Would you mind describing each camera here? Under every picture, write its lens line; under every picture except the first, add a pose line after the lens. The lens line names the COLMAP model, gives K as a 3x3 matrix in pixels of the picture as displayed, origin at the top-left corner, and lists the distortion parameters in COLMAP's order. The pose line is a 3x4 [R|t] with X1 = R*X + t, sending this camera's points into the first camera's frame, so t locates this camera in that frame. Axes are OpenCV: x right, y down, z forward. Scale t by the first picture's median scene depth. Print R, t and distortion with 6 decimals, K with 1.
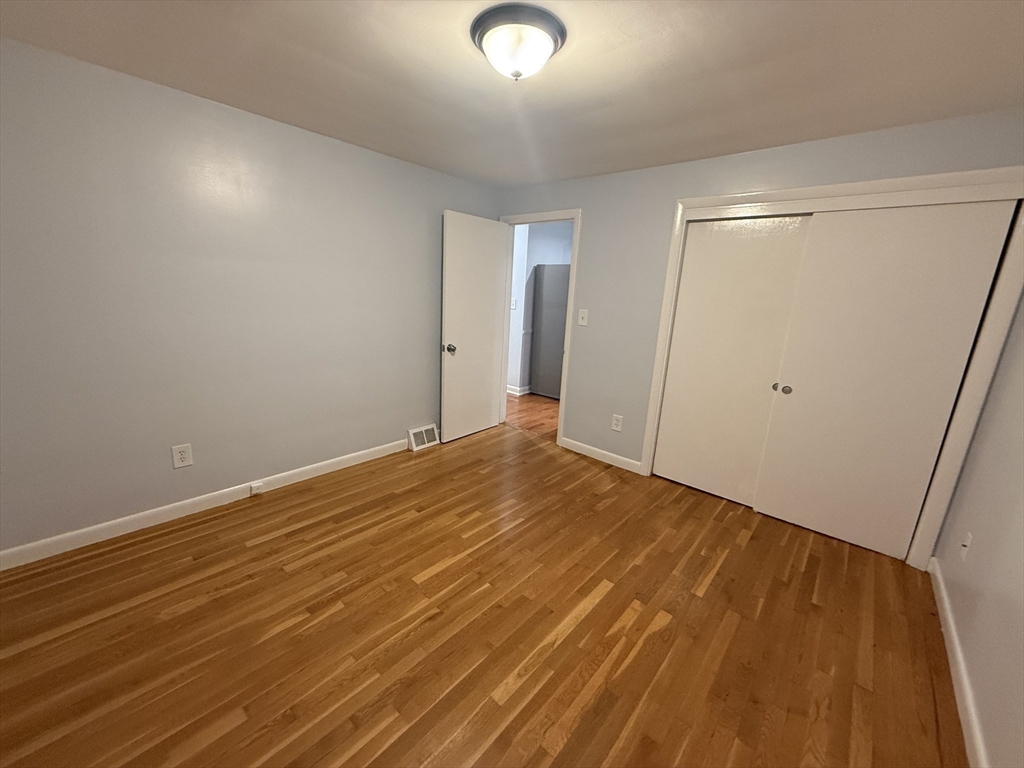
lens RADIAL K [[408.5, 0, 505.6], [0, 408.5, 385.7], [0, 0, 1]] dist [-0.001702, 0.000942]
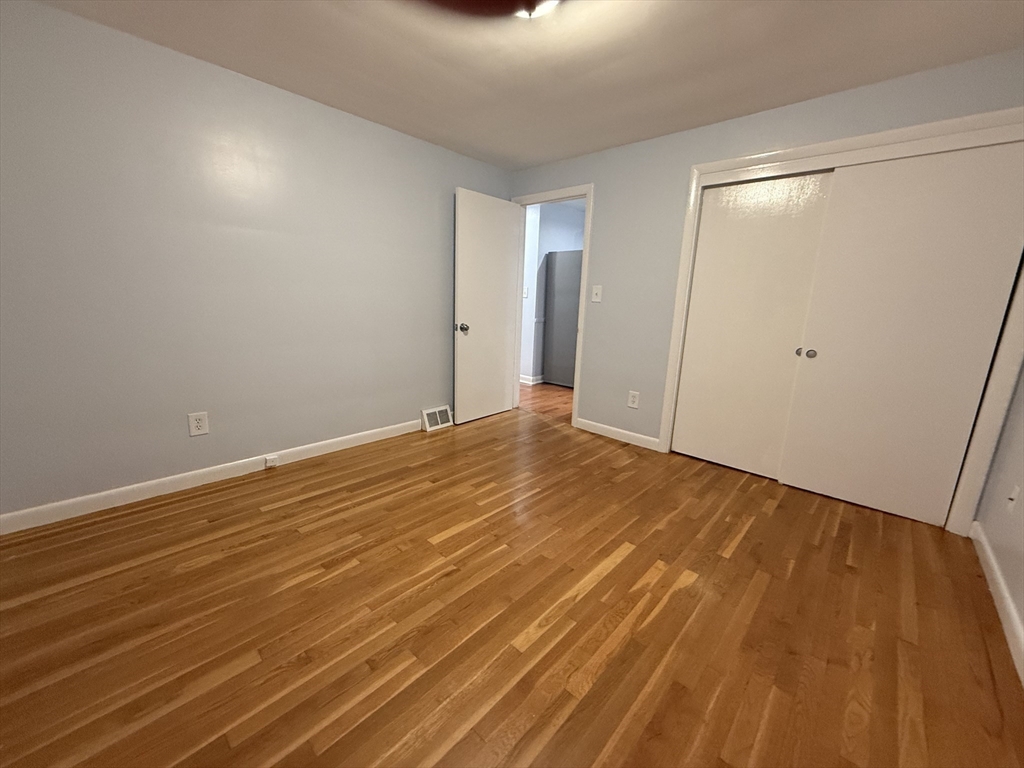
lens RADIAL K [[408.5, 0, 505.3], [0, 408.5, 384.6], [0, 0, 1]] dist [-0.001702, 0.000942]
pose [[0.999570, -0.010445, -0.027411, -0.011523], [0.009803, 0.999676, -0.023472, 0.115292], [0.027648, 0.023193, 0.999349, 0.017326]]
